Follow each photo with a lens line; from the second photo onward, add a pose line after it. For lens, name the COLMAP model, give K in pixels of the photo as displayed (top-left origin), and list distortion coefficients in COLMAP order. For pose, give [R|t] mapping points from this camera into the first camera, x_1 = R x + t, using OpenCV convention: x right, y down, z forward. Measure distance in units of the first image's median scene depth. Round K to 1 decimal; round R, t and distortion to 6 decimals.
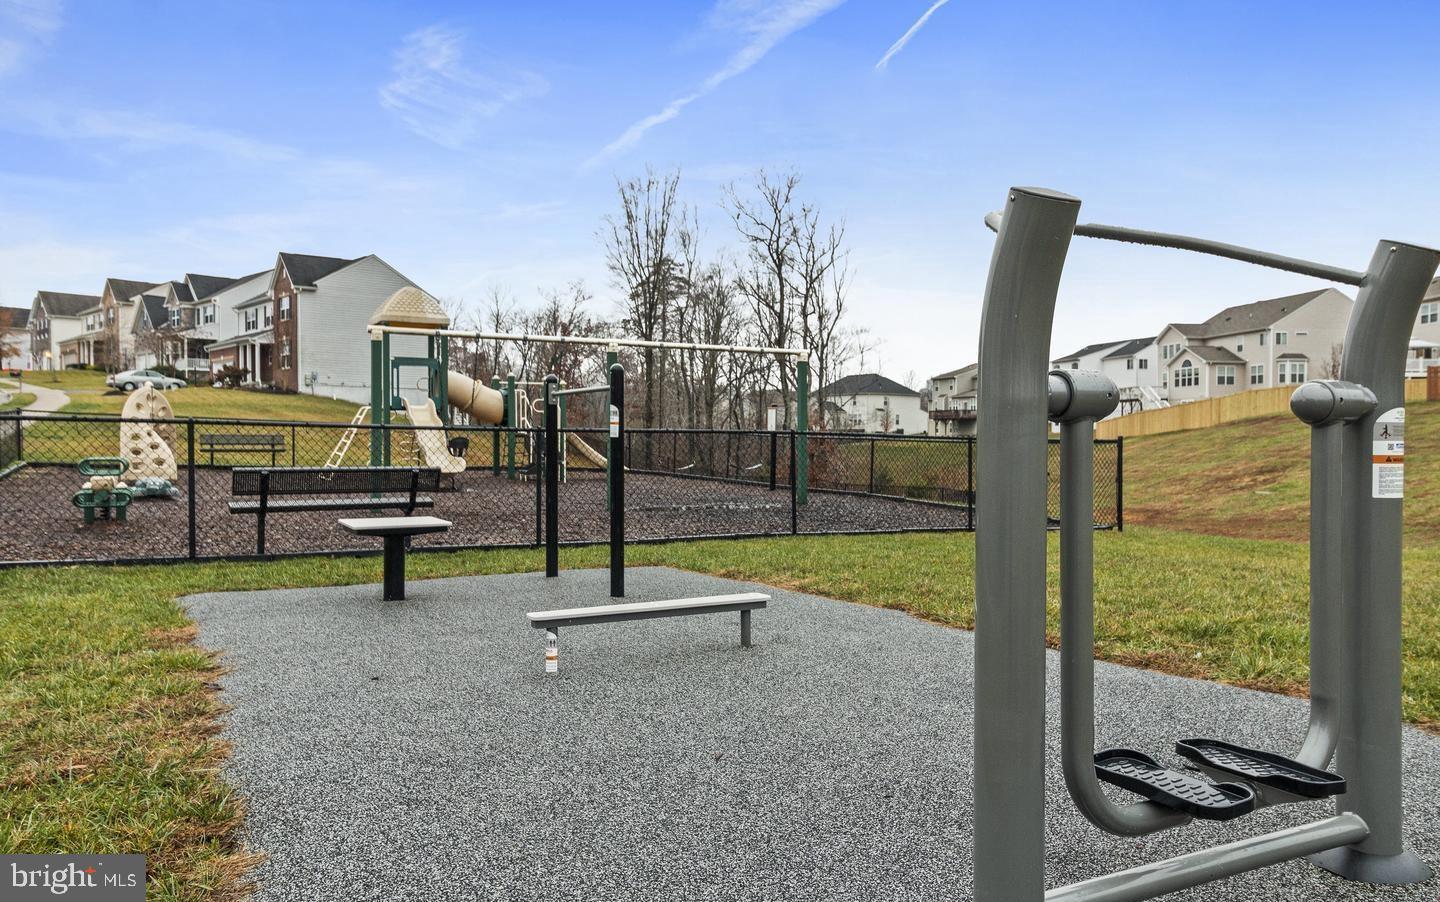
lens RADIAL K [[1082.9, 0, 718.6], [0, 1082.9, 447.0], [0, 0, 1]] dist [0.012916, 0.002057]
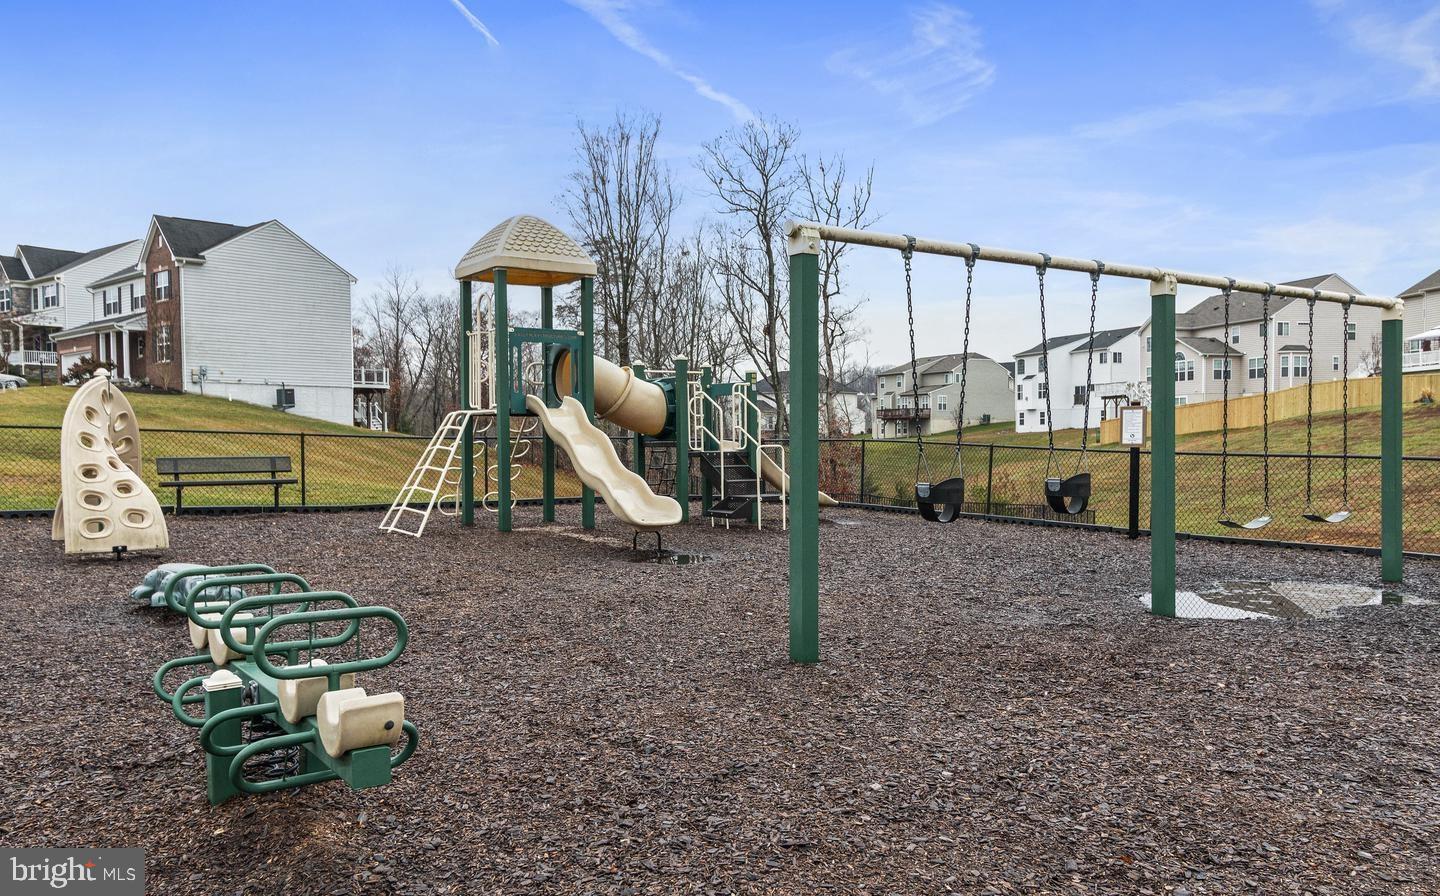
lens RADIAL K [[1139.4, 0, 722.0], [0, 1139.4, 452.6], [0, 0, 1]] dist [0.015541, 0.013429]
pose [[0.993735, -0.010709, 0.111247, -0.082172], [0.010337, 0.999939, 0.003923, -0.004859], [-0.111283, -0.002749, 0.993785, 0.115433]]
